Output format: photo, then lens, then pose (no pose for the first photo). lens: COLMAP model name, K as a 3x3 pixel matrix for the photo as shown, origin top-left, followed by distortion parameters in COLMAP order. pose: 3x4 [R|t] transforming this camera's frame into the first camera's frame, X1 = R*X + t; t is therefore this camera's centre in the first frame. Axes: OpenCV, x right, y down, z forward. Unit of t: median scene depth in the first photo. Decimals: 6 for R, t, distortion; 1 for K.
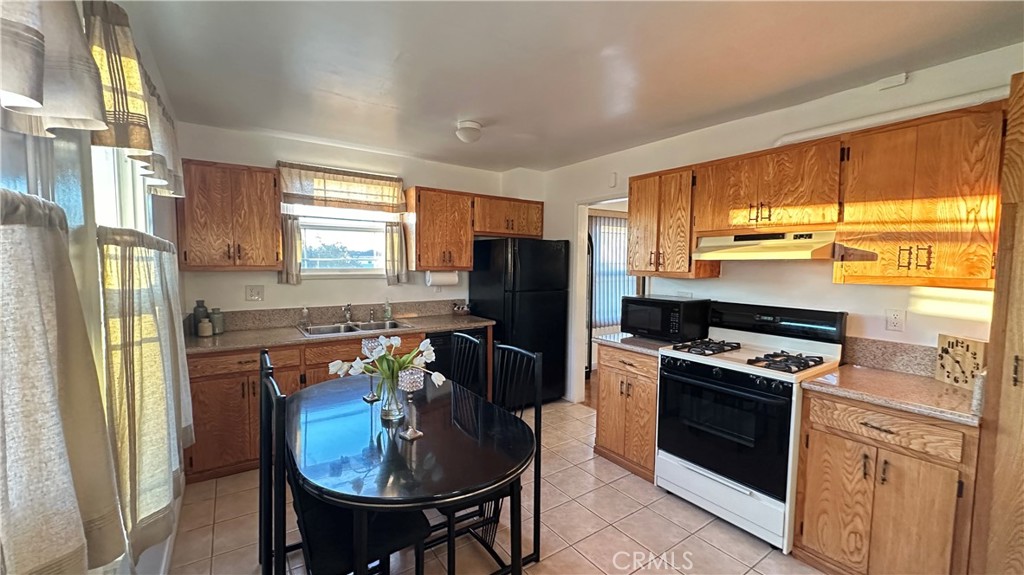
lens RADIAL K [[411.9, 0, 512.0], [0, 411.9, 287.5], [0, 0, 1]] dist [-0.001829, -0.000007]
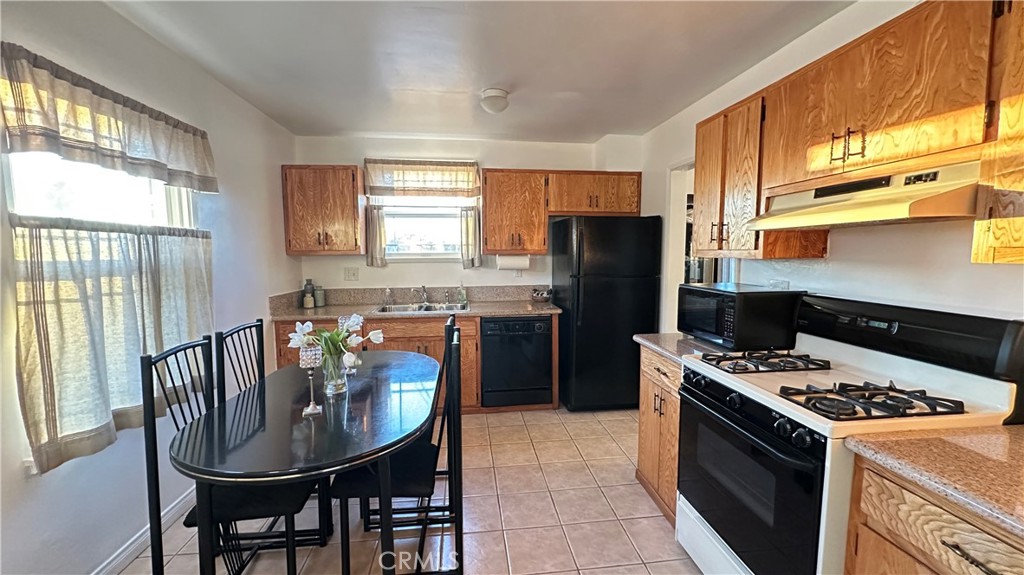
lens RADIAL K [[411.9, 0, 512.0], [0, 411.9, 287.5], [0, 0, 1]] dist [-0.001829, -0.000007]
pose [[0.882567, 0.027670, -0.469371, 0.377701], [-0.015118, 0.999421, 0.030490, 0.009868], [0.469943, -0.019813, 0.882475, 0.199782]]
